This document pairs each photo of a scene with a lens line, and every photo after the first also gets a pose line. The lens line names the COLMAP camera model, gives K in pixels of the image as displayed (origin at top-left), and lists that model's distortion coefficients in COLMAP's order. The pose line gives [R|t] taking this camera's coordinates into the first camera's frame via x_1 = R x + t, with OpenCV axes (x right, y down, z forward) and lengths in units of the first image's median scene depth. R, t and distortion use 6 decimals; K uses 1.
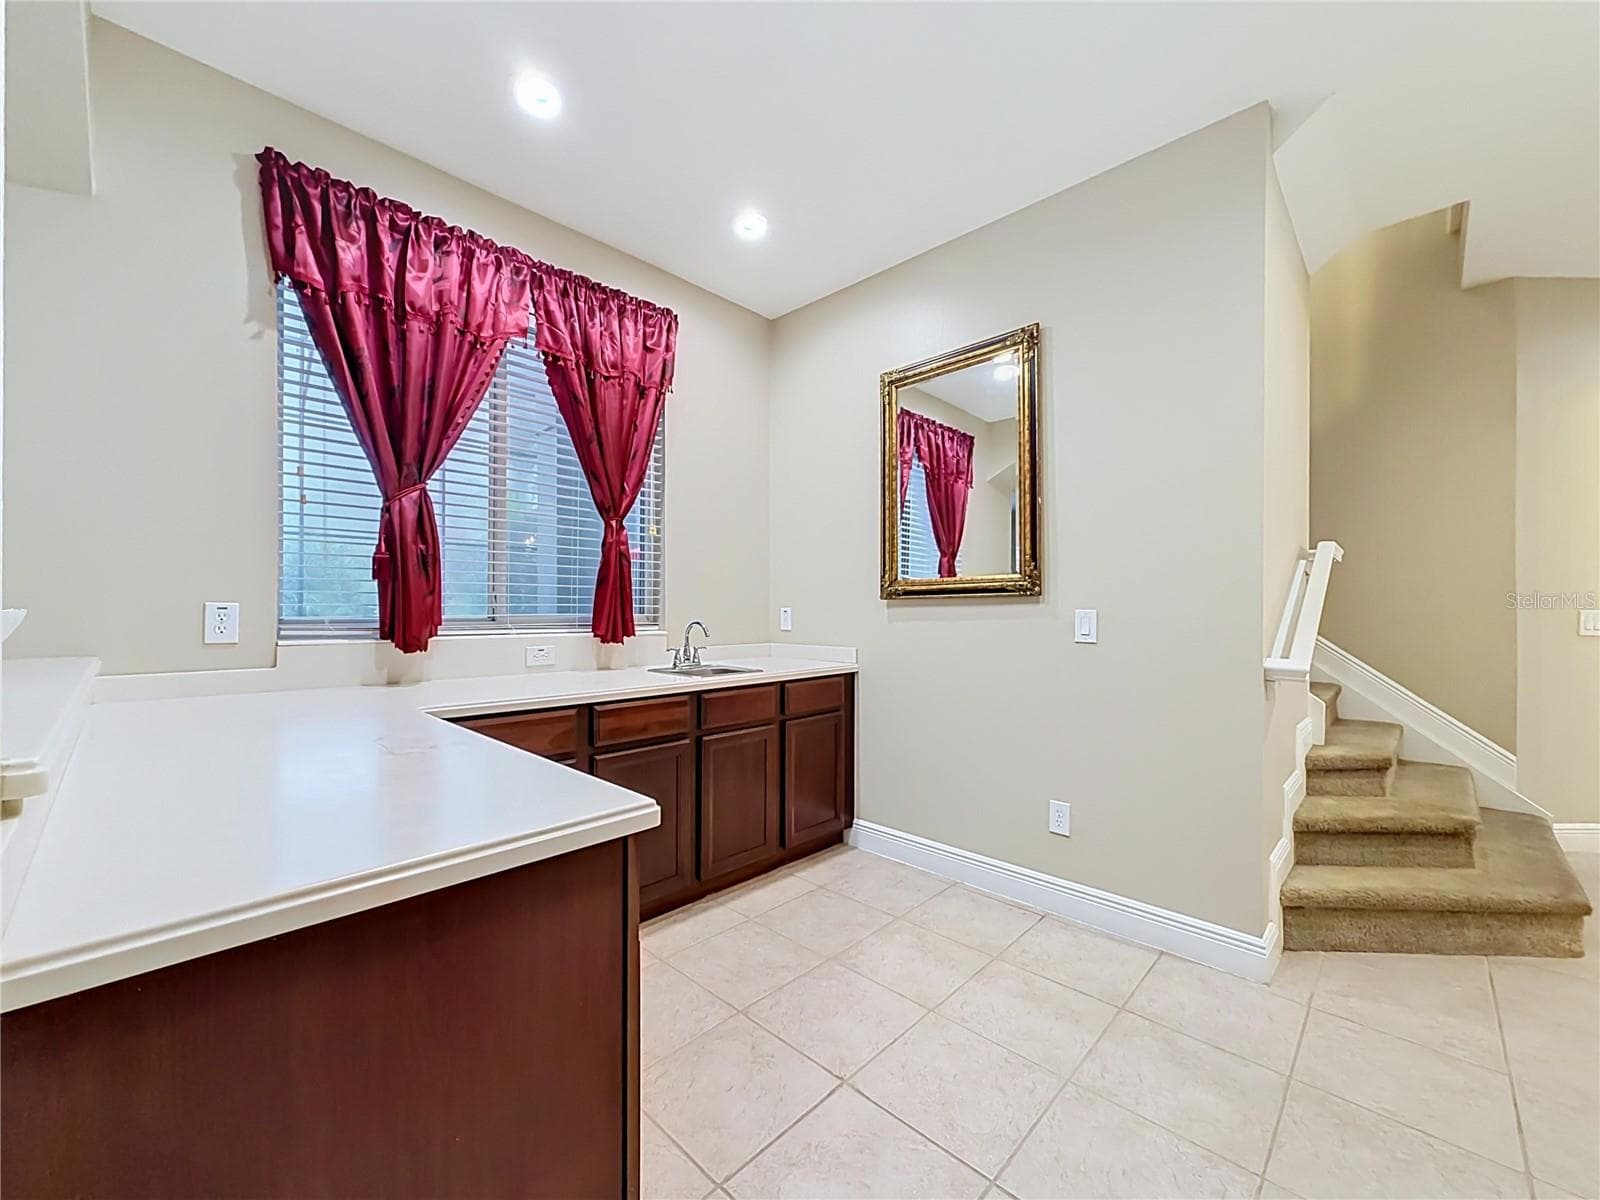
lens RADIAL K [[646.7, 0, 793.7], [0, 646.7, 600.3], [0, 0, 1]] dist [-0.003991, -0.000280]
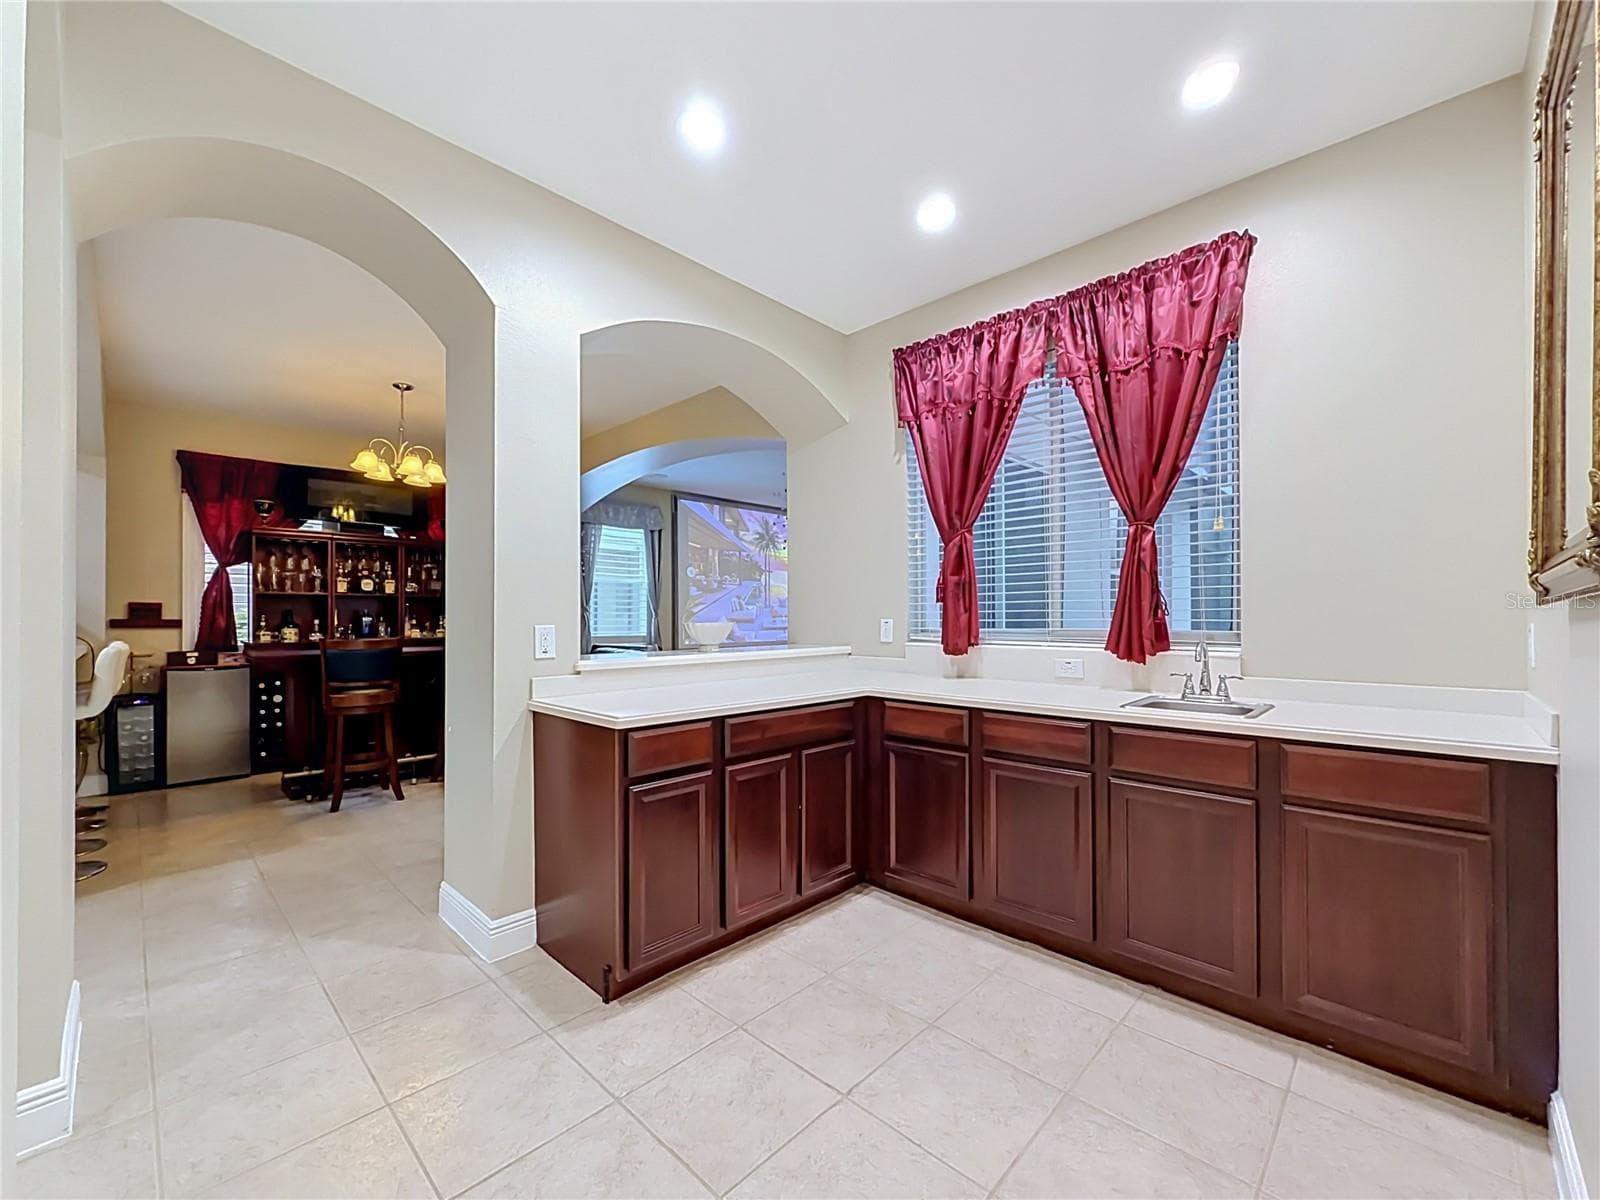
lens RADIAL K [[646.7, 0, 797.5], [0, 646.7, 615.6], [0, 0, 1]] dist [-0.003991, -0.000280]
pose [[-0.002690, -0.013427, -0.999906, 0.639745], [0.004454, 0.999900, -0.013439, 0.012043], [0.999986, -0.004490, -0.002629, 0.552009]]
